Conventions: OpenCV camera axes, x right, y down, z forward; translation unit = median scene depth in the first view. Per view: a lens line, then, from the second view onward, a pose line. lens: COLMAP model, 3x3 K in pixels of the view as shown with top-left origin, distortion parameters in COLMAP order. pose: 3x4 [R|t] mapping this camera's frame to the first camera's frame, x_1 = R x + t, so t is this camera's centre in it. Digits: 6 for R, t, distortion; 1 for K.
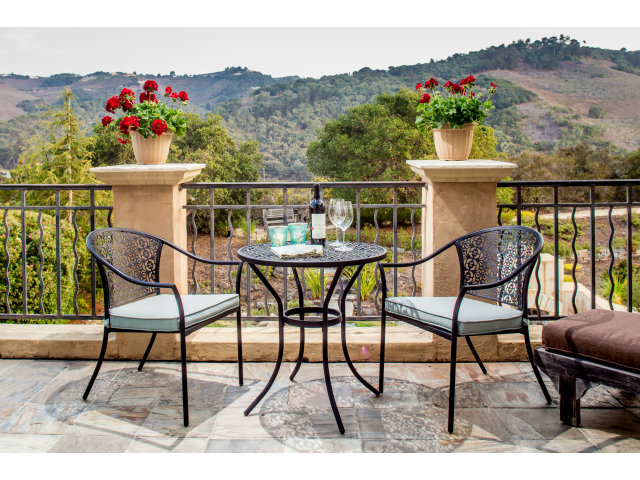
lens RADIAL K [[497.4, 0, 320.3], [0, 497.4, 213.4], [0, 0, 1]] dist [-0.003335, 0.004000]
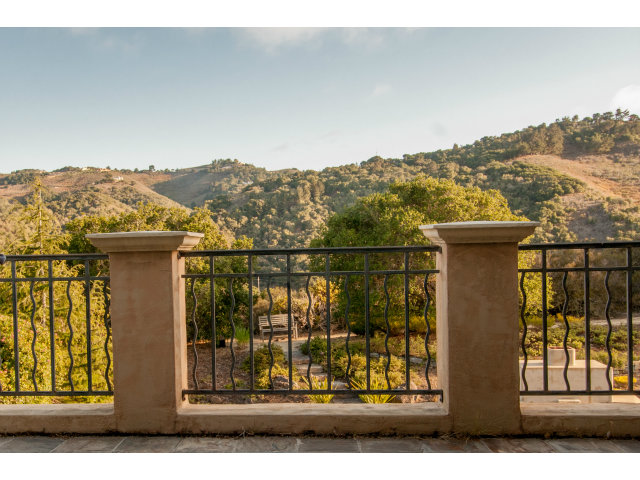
lens RADIAL K [[476.2, 0, 303.8], [0, 476.2, 240.4], [0, 0, 1]] dist [0.044130, -0.012899]
pose [[0.998567, -0.008659, -0.052802, 0.010057], [0.009347, 0.999875, 0.012788, -0.157848], [0.052685, -0.013263, 0.998523, 0.173702]]
